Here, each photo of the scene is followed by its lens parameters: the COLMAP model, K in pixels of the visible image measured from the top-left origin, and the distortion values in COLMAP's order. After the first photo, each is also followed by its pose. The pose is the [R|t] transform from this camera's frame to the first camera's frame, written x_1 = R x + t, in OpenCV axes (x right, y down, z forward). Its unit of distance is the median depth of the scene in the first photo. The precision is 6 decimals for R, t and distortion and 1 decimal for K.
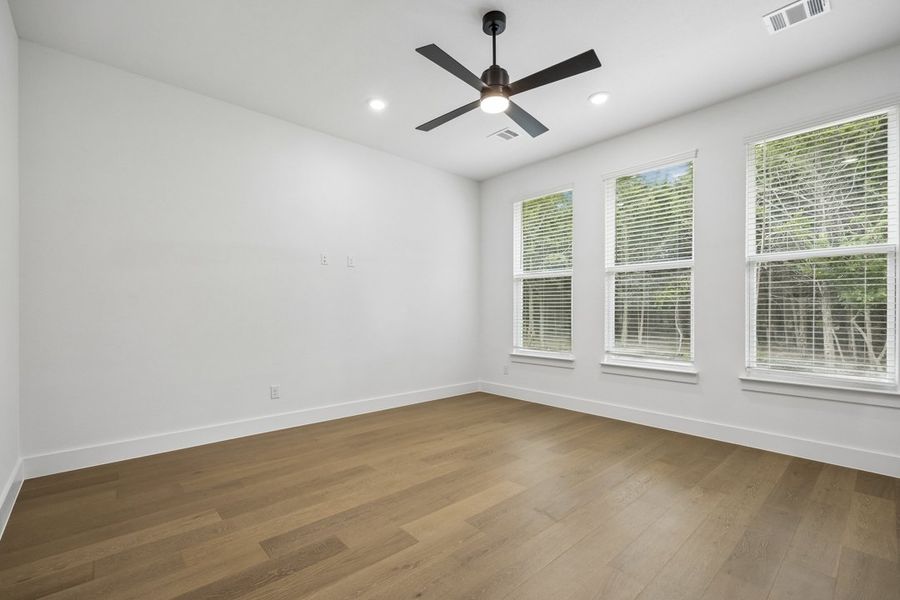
lens RADIAL K [[396.8, 0, 447.0], [0, 396.8, 308.0], [0, 0, 1]] dist [-0.001530, 0.000410]
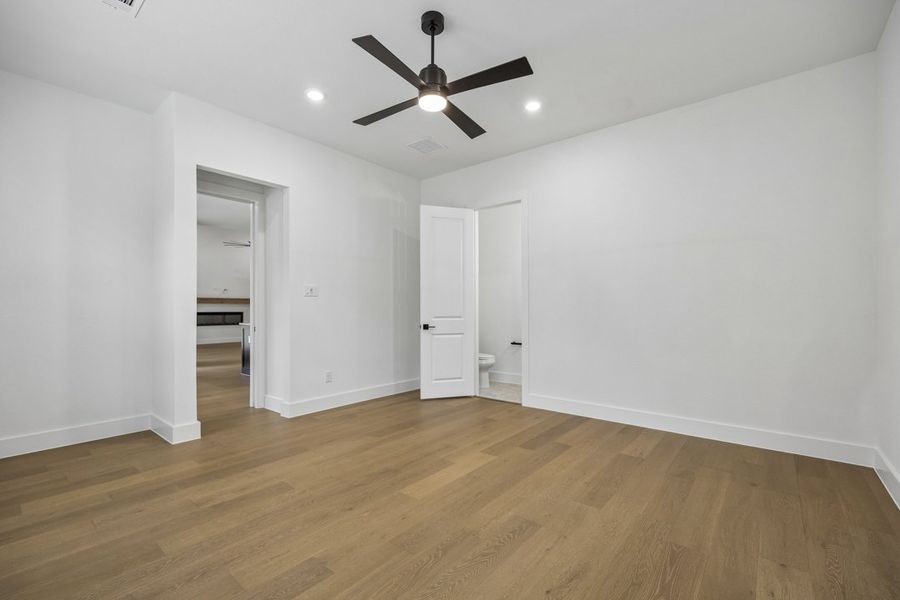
lens RADIAL K [[396.8, 0, 447.0], [0, 396.8, 308.0], [0, 0, 1]] dist [-0.001530, 0.000410]
pose [[-0.989178, -0.001574, -0.146709, 0.231174], [-0.000514, 0.999973, -0.007265, 0.014560], [0.146717, -0.007111, -0.989153, 1.998932]]
